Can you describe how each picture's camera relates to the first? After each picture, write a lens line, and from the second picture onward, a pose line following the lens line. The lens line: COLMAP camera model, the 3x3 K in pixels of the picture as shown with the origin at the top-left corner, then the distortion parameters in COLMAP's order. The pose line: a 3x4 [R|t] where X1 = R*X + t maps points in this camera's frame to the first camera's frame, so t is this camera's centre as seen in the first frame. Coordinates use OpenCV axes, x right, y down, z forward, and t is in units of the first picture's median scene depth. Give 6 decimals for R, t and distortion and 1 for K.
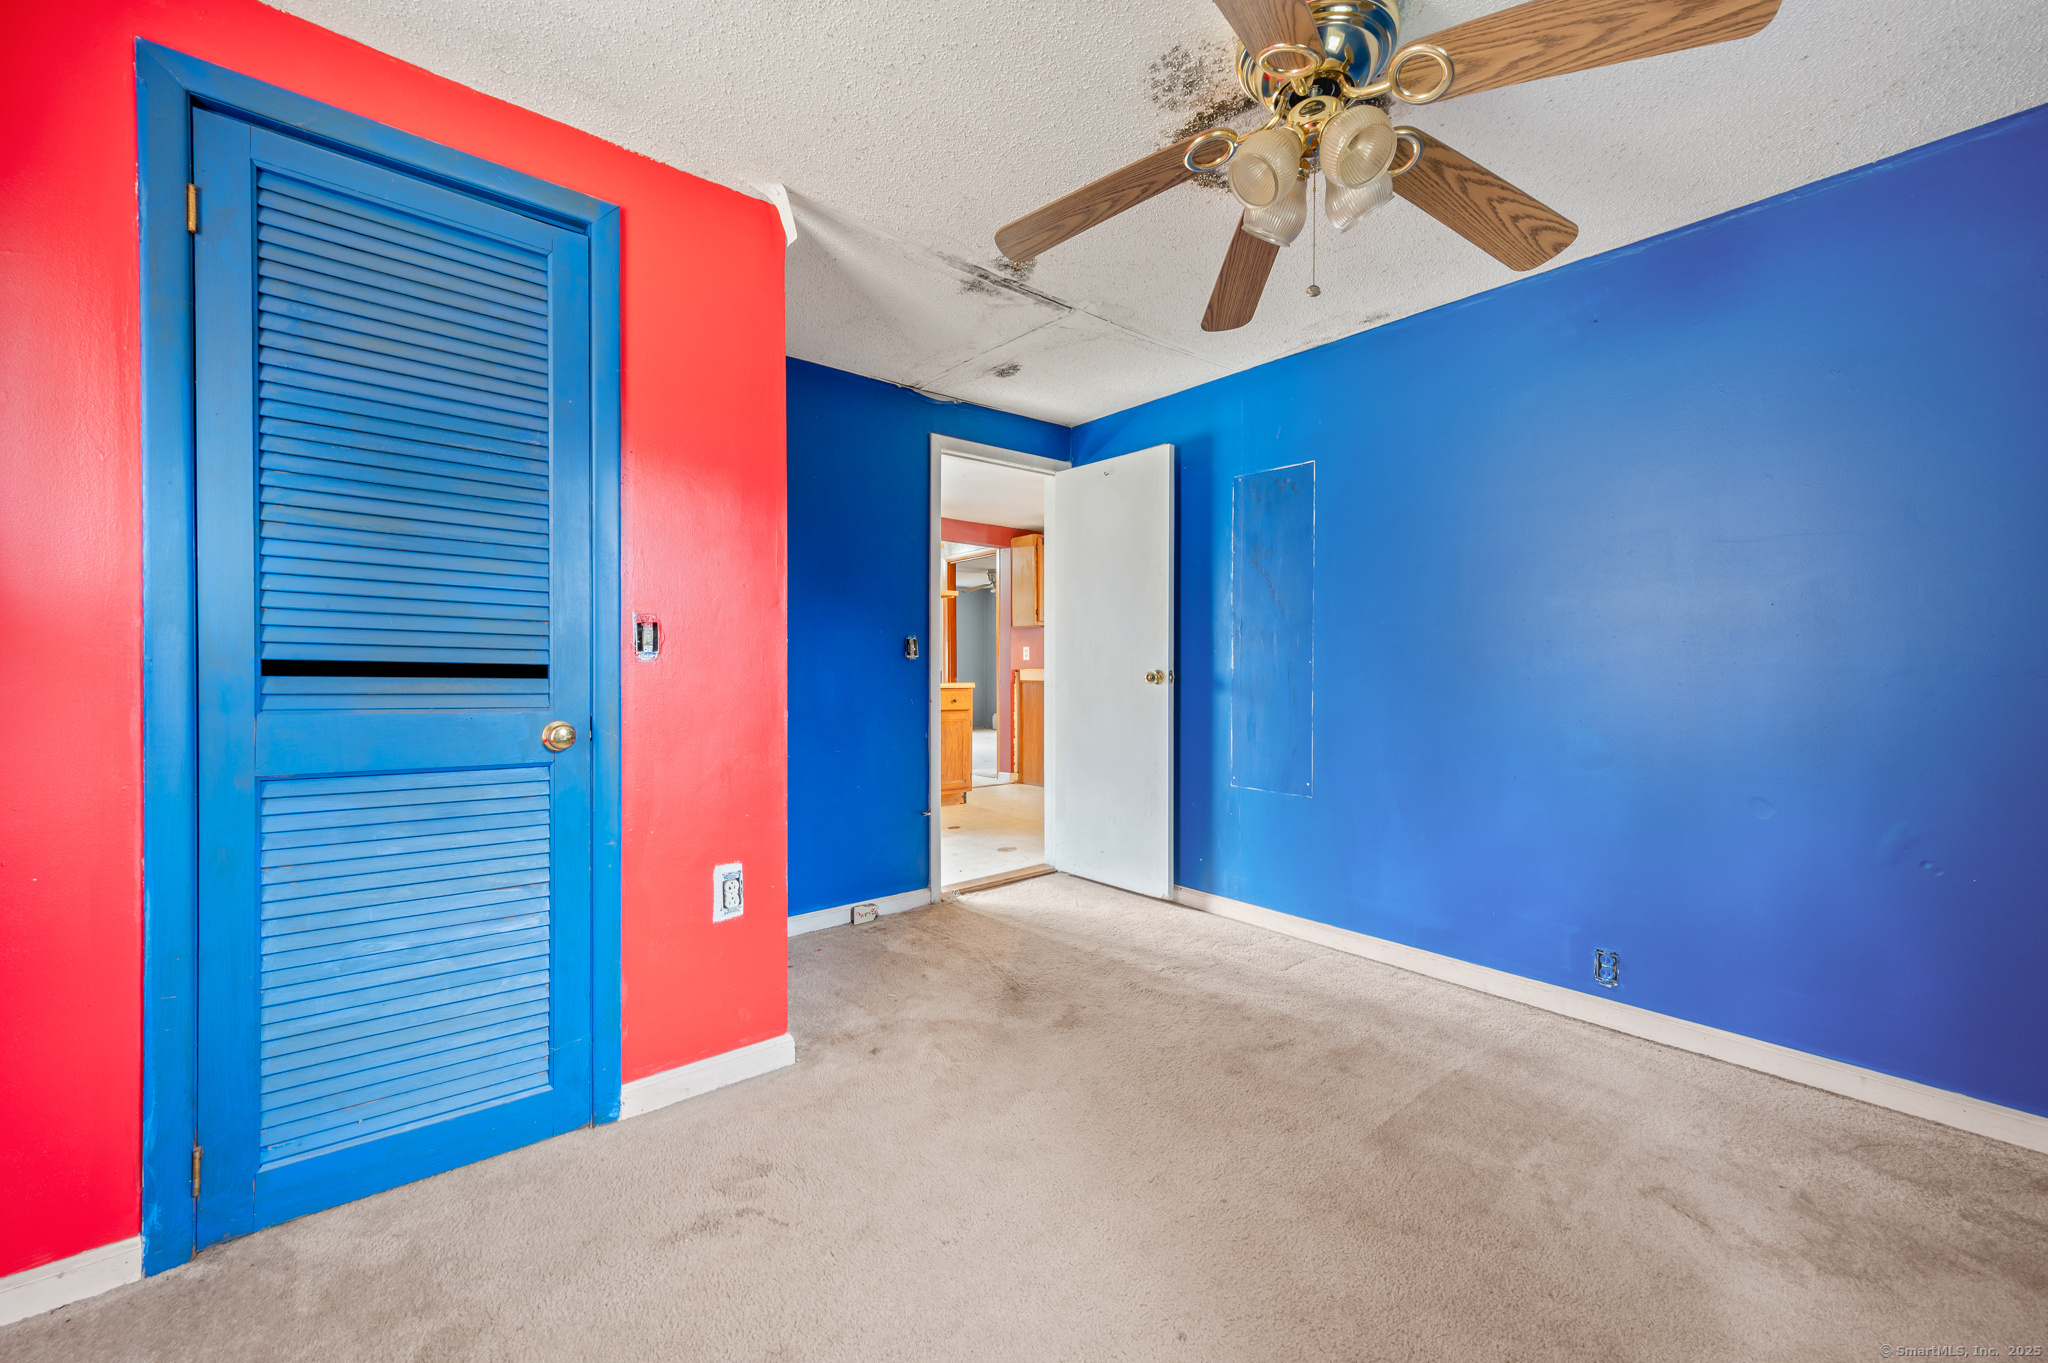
lens RADIAL K [[831.4, 0, 1018.8], [0, 831.4, 672.1], [0, 0, 1]] dist [-0.001933, 0.005972]
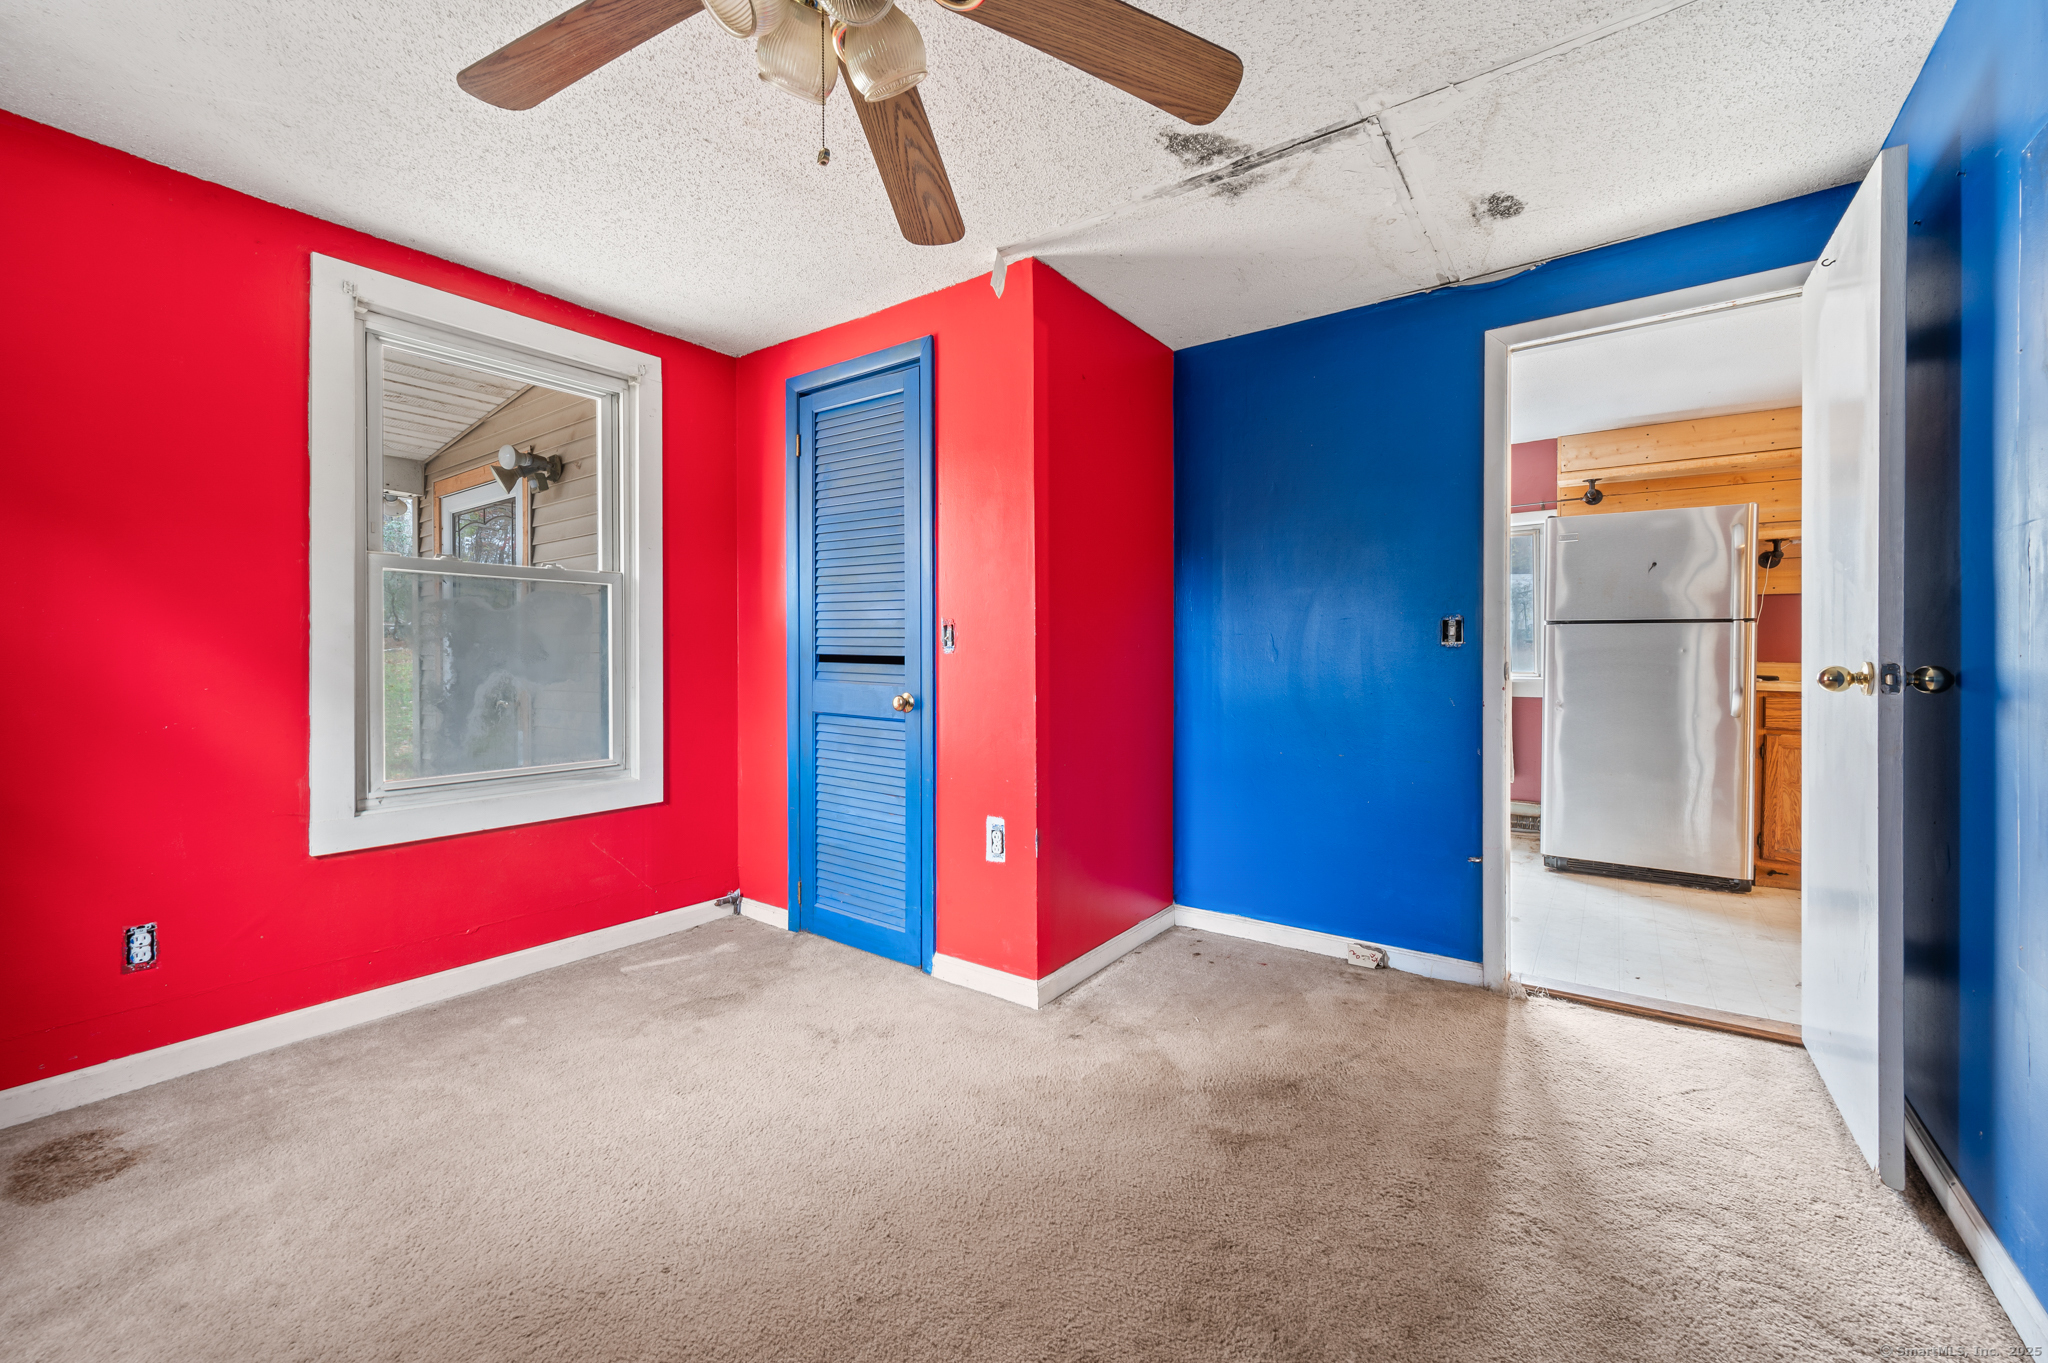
lens RADIAL K [[826.6, 0, 1018.7], [0, 826.6, 662.8], [0, 0, 1]] dist [-0.001144, -0.000032]
pose [[0.215680, 0.004530, -0.976454, 0.818865], [-0.005824, 0.999977, 0.003353, -0.002378], [0.976447, 0.004964, 0.215701, 0.735894]]
